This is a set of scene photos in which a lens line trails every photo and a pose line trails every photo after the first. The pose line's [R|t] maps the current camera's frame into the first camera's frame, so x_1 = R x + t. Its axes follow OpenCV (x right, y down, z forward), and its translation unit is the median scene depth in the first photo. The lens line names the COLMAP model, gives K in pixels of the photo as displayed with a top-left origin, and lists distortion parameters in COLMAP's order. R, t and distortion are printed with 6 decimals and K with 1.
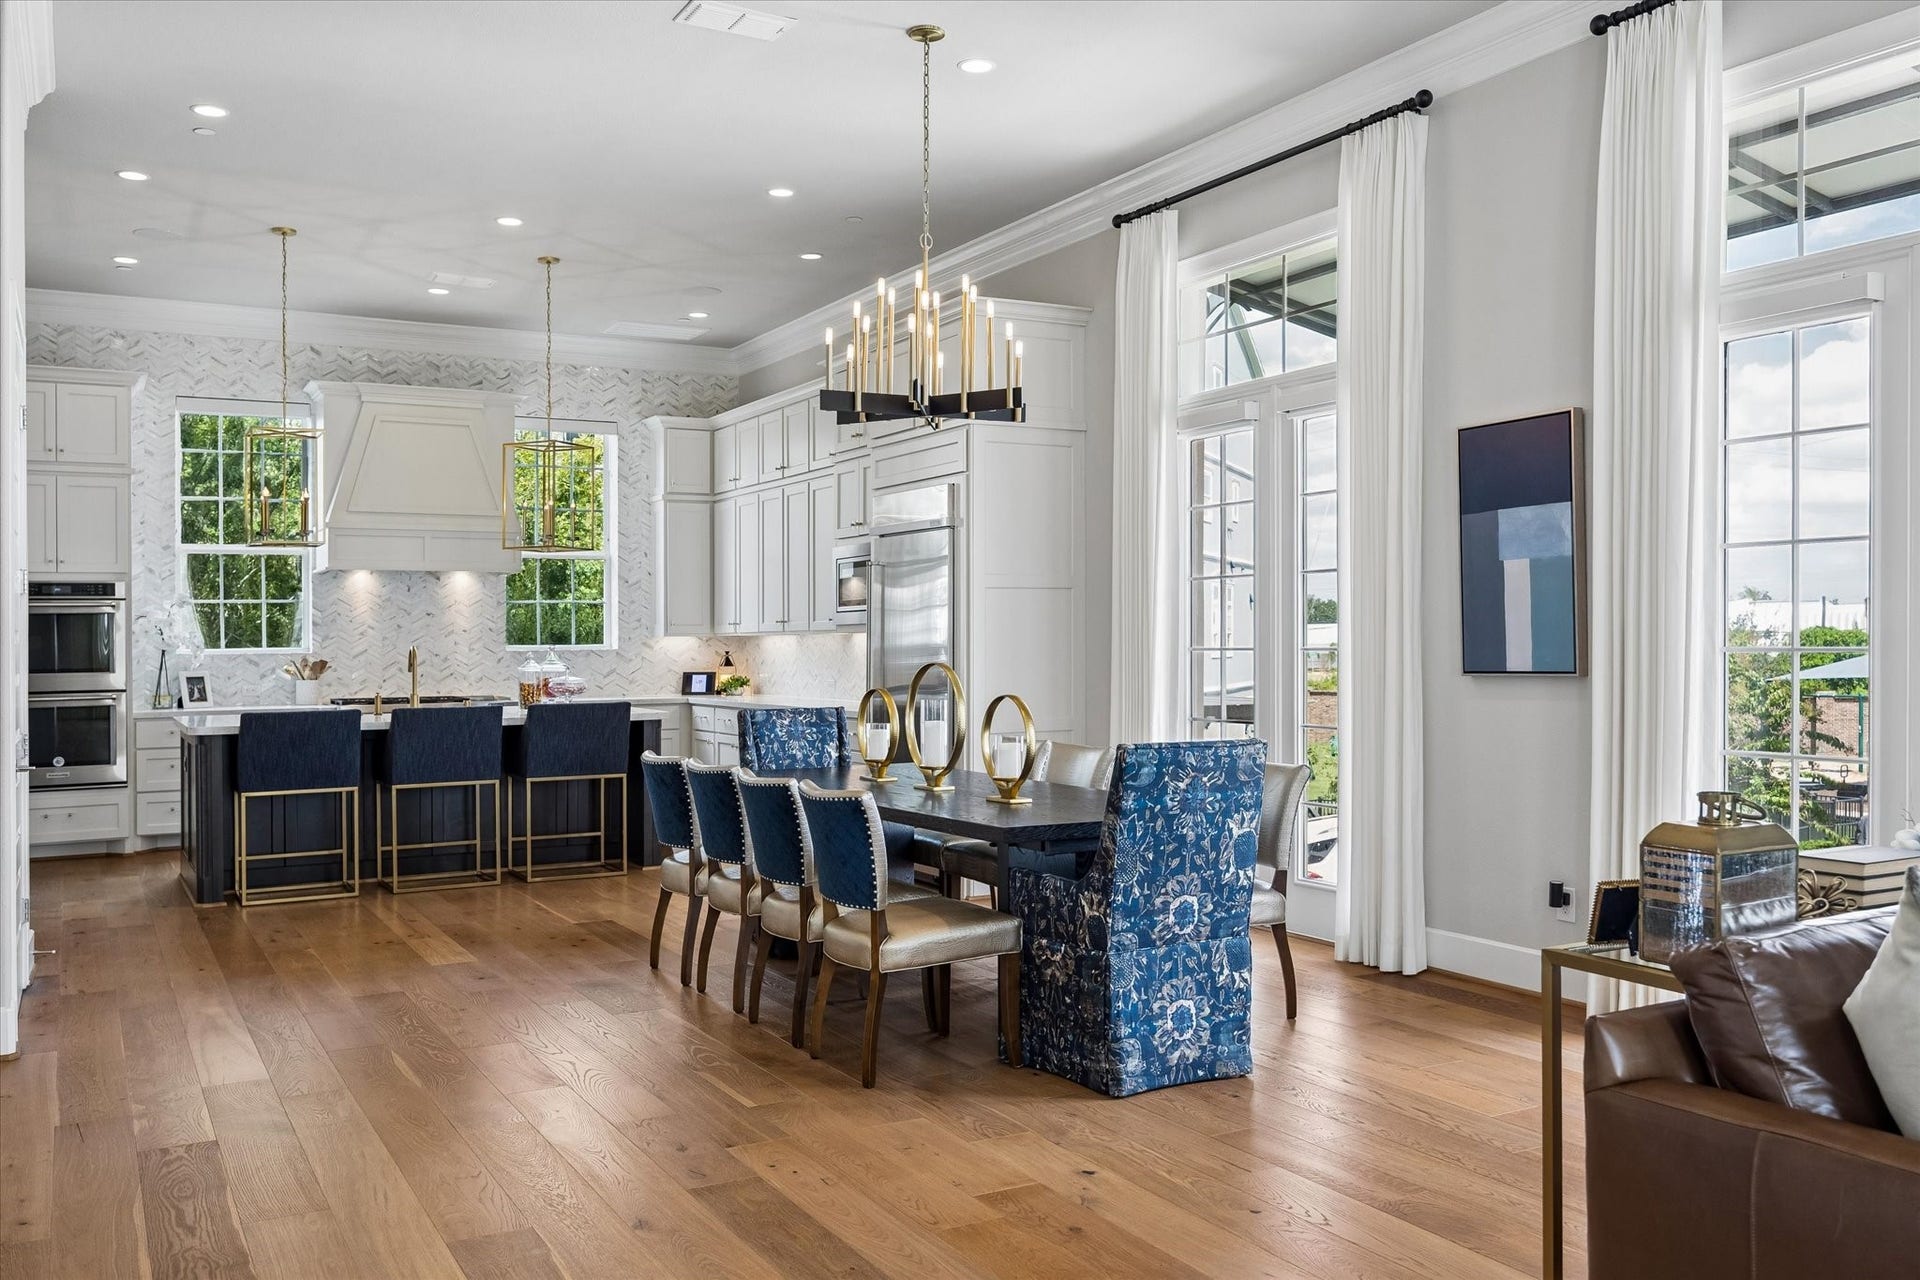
lens RADIAL K [[1613.0, 0, 965.0], [0, 1613.0, 623.8], [0, 0, 1]] dist [-0.002972, 0.021903]
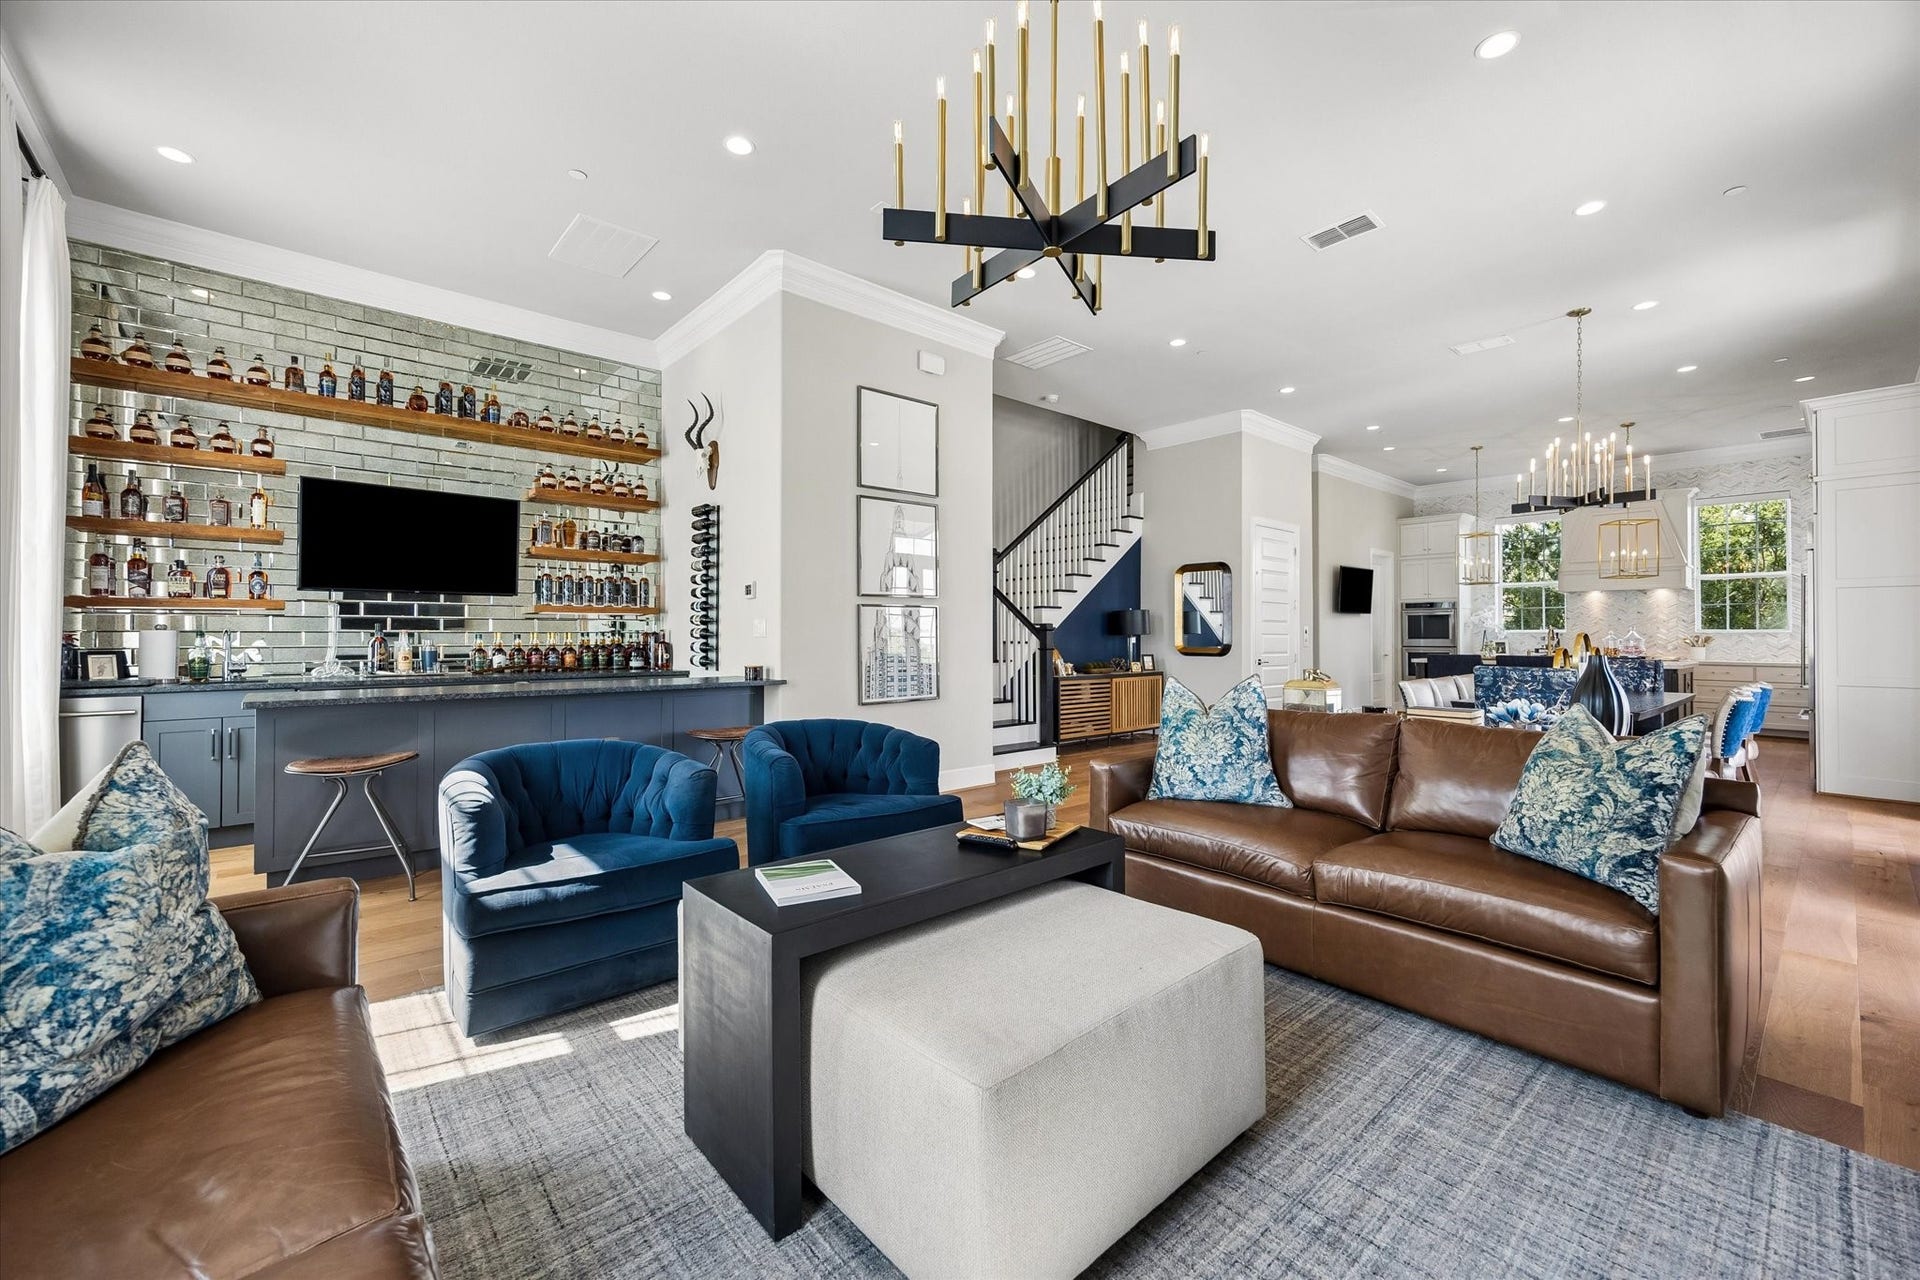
lens RADIAL K [[770.4, 0, 950.0], [0, 770.4, 636.1], [0, 0, 1]] dist [0.001873, 0.000178]
pose [[0.198483, 0.011173, -0.980041, 0.501432], [0.004582, 0.999914, 0.012328, 0.008678], [0.980094, -0.006938, 0.198415, 0.041201]]
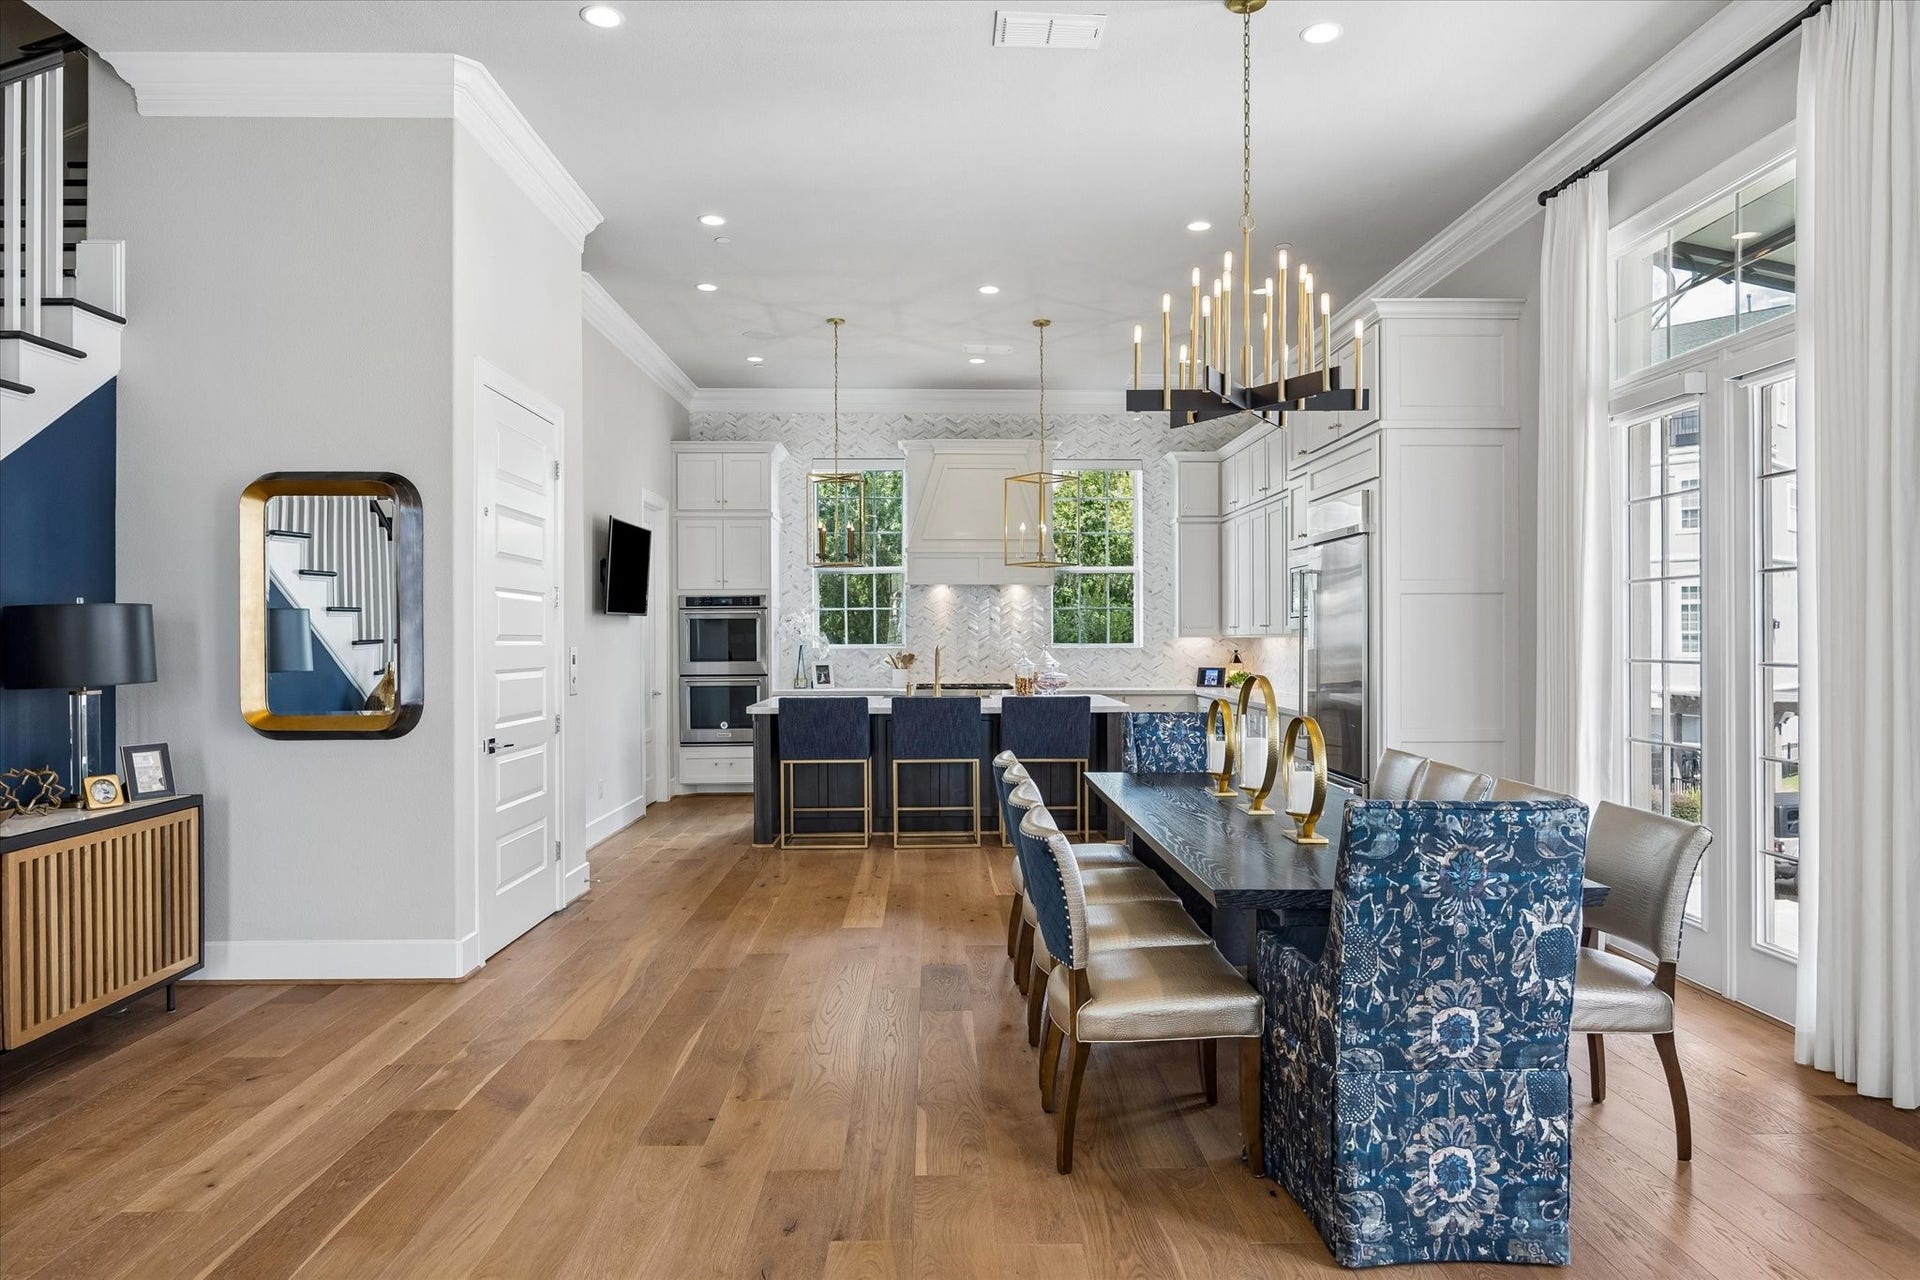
lens RADIAL K [[1171.6, 0, 966.1], [0, 1171.6, 614.9], [0, 0, 1]] dist [-0.001521, 0.004889]
pose [[0.887763, -0.001551, -0.460298, 0.096235], [-0.001366, 0.999981, -0.006004, -0.004250], [0.460299, 0.005959, 0.887744, 0.218027]]
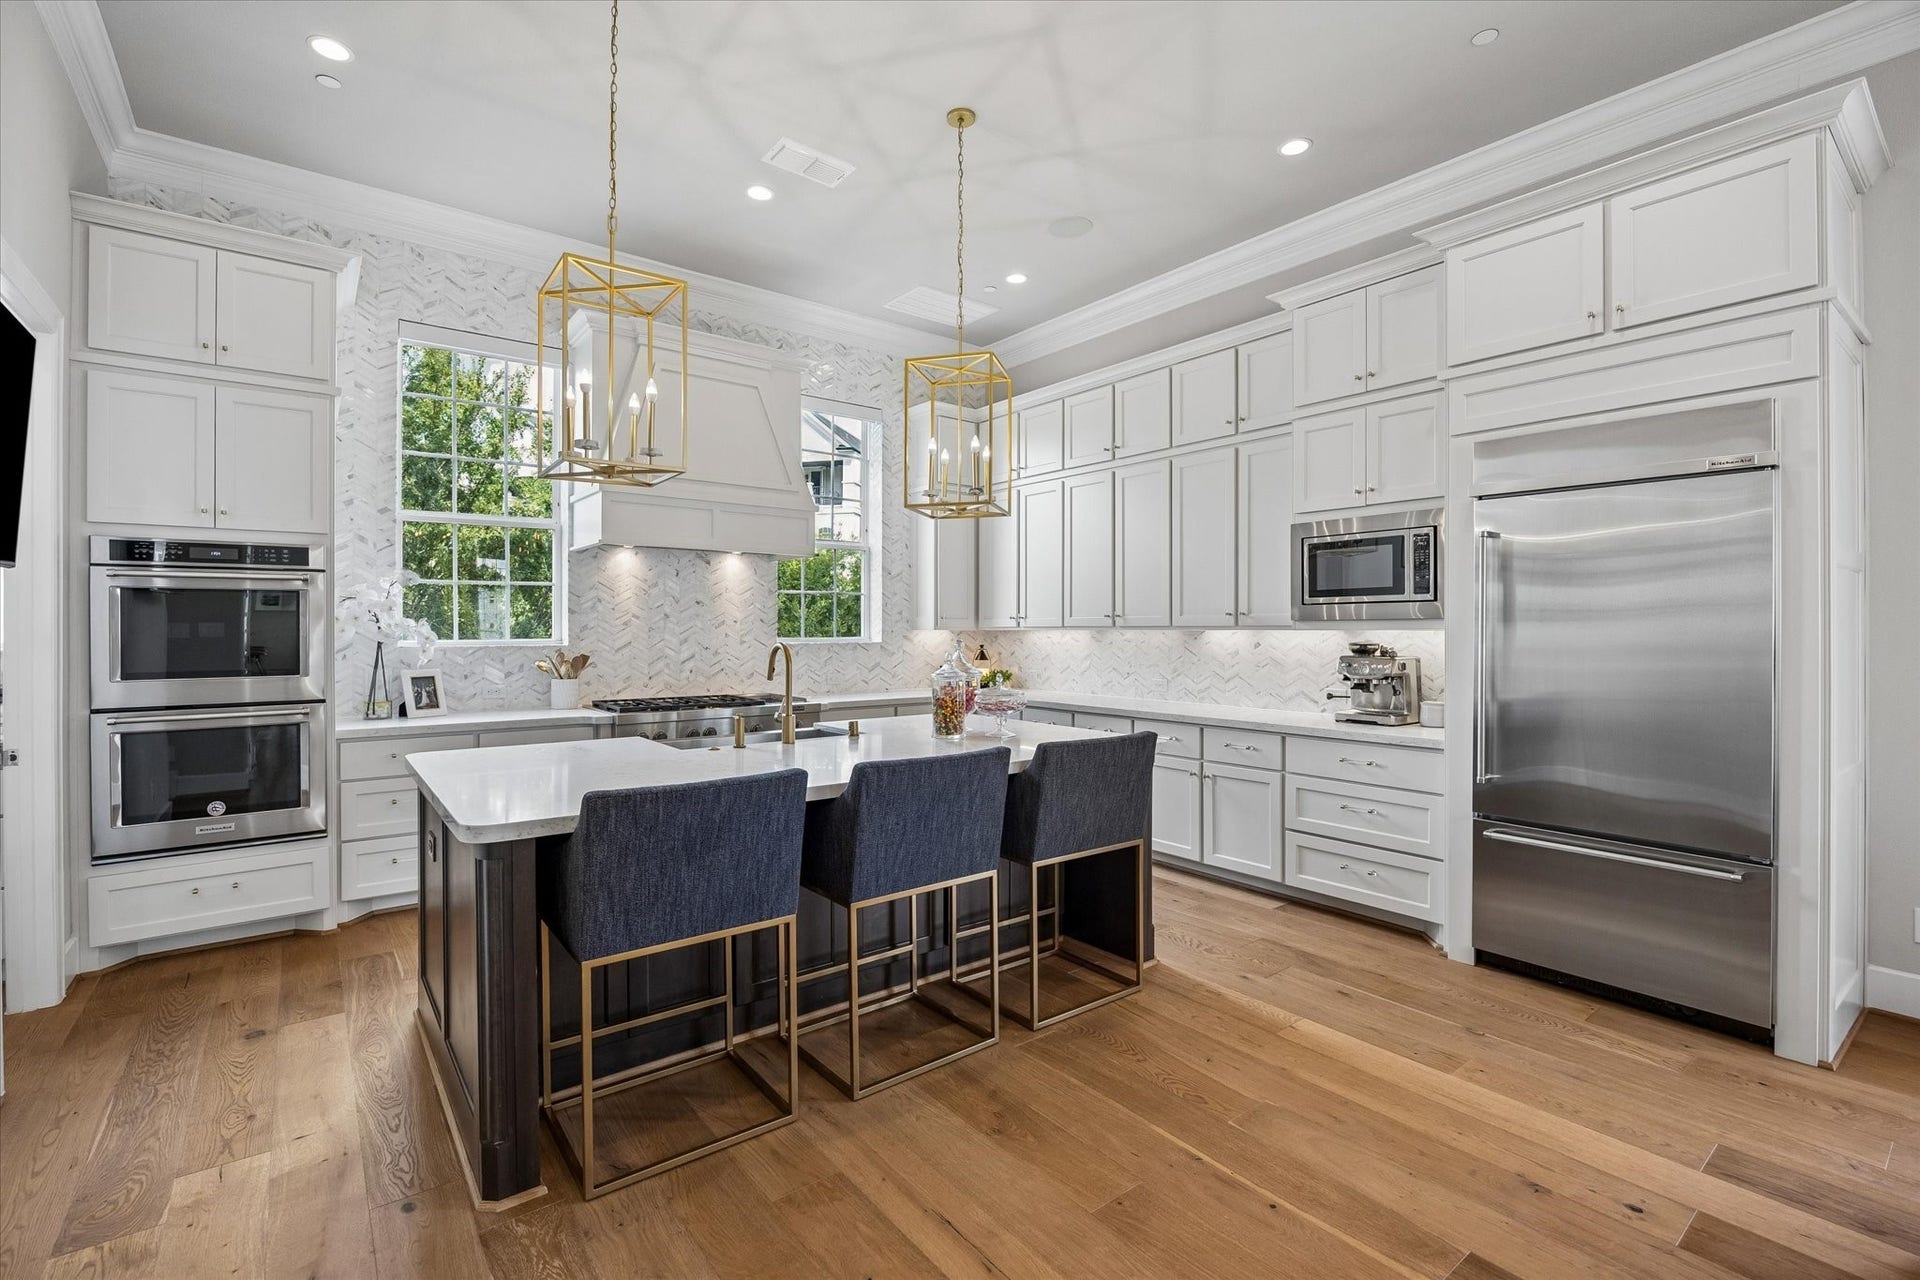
lens RADIAL K [[854.7, 0, 958.5], [0, 854.7, 628.5], [0, 0, 1]] dist [-0.007963, -0.000706]
pose [[0.988180, 0.010260, 0.152952, -0.336573], [-0.011488, 0.999908, 0.007147, 0.004405], [-0.152864, -0.008820, 0.988208, 0.655263]]
